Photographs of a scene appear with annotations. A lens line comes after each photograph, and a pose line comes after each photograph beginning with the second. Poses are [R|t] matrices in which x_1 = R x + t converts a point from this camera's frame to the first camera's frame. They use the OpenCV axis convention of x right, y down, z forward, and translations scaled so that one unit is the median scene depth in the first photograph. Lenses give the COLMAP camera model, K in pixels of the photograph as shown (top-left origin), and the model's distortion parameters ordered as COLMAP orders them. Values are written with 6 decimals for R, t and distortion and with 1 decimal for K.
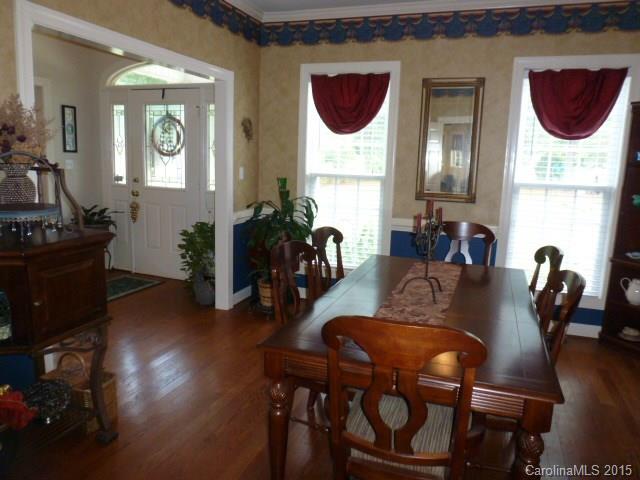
lens RADIAL K [[443.5, 0, 320.0], [0, 443.5, 240.0], [0, 0, 1]] dist [-0.056422, -0.001118]
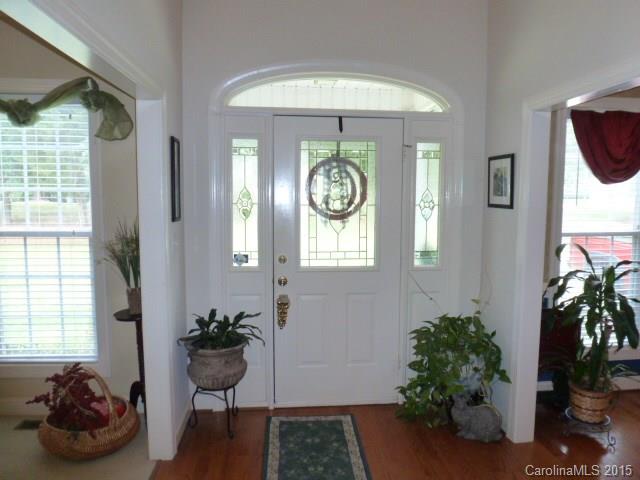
lens RADIAL K [[457.2, 0, 320.0], [0, 457.2, 240.0], [0, 0, 1]] dist [-0.038143, 0.000348]
pose [[0.906106, -0.077250, 0.415937, -0.654552], [0.110697, 0.992226, -0.056868, -0.123996], [-0.408311, 0.097572, 0.907613, 0.400738]]
